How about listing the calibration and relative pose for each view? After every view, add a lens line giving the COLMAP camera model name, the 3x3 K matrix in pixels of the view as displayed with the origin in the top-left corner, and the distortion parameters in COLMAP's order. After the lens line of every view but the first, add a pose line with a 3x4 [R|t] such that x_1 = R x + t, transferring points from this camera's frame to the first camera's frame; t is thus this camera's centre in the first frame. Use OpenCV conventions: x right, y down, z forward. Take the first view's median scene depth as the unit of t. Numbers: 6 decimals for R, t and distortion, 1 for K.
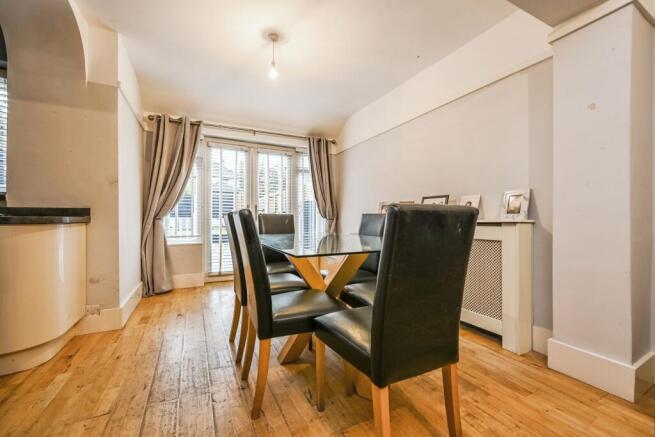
lens RADIAL K [[268.0, 0, 327.5], [0, 268.0, 218.5], [0, 0, 1]] dist [-0.000127, 0.000032]
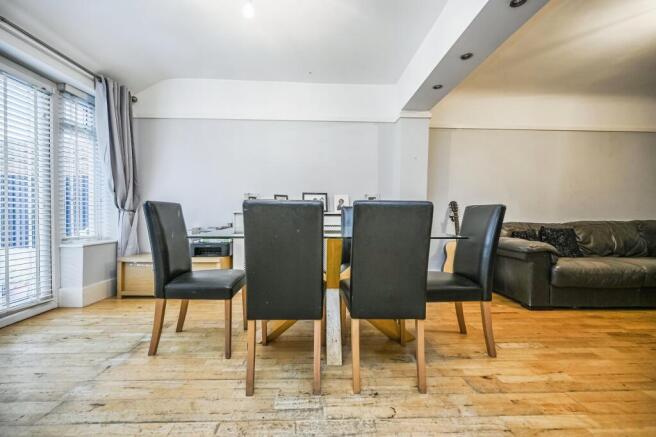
lens RADIAL K [[263.8, 0, 328.0], [0, 263.8, 218.5], [0, 0, 1]] dist [-0.000562, 0.000131]
pose [[0.420252, -0.009257, 0.907360, -0.477071], [-0.006991, 0.999885, 0.013439, 0.010978], [-0.907380, -0.011991, 0.420139, 0.311838]]
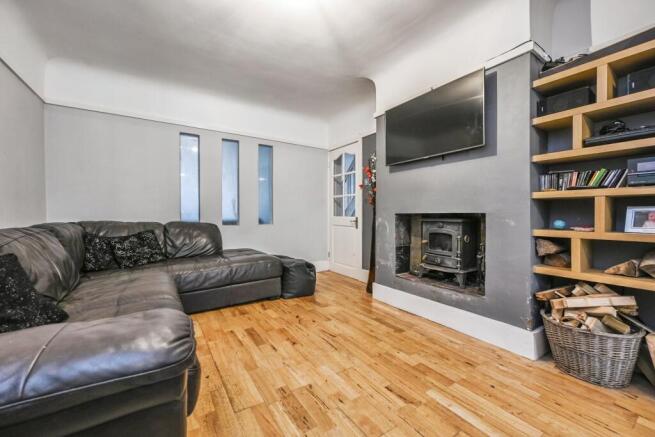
lens RADIAL K [[263.4, 0, 327.5], [0, 263.4, 218.5], [0, 0, 1]] dist [-0.000562, 0.000131]
pose [[-0.993878, -0.010139, -0.110015, 0.281374], [-0.010985, 0.999915, 0.007081, -0.000377], [0.109934, 0.008246, -0.993905, 0.322578]]
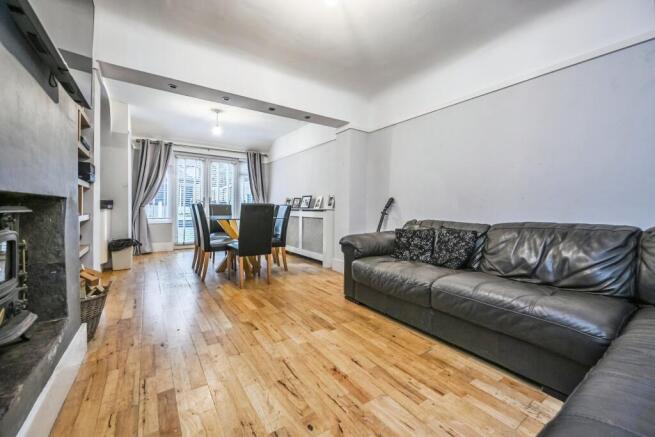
lens RADIAL K [[270.8, 0, 325.7], [0, 270.8, 206.7], [0, 0, 1]] dist [0.000485, 0.000083]
pose [[0.992970, 0.008821, 0.118041, 0.220065], [-0.008403, 0.999957, -0.004036, -0.000212], [-0.118071, 0.003016, 0.993001, -0.638735]]
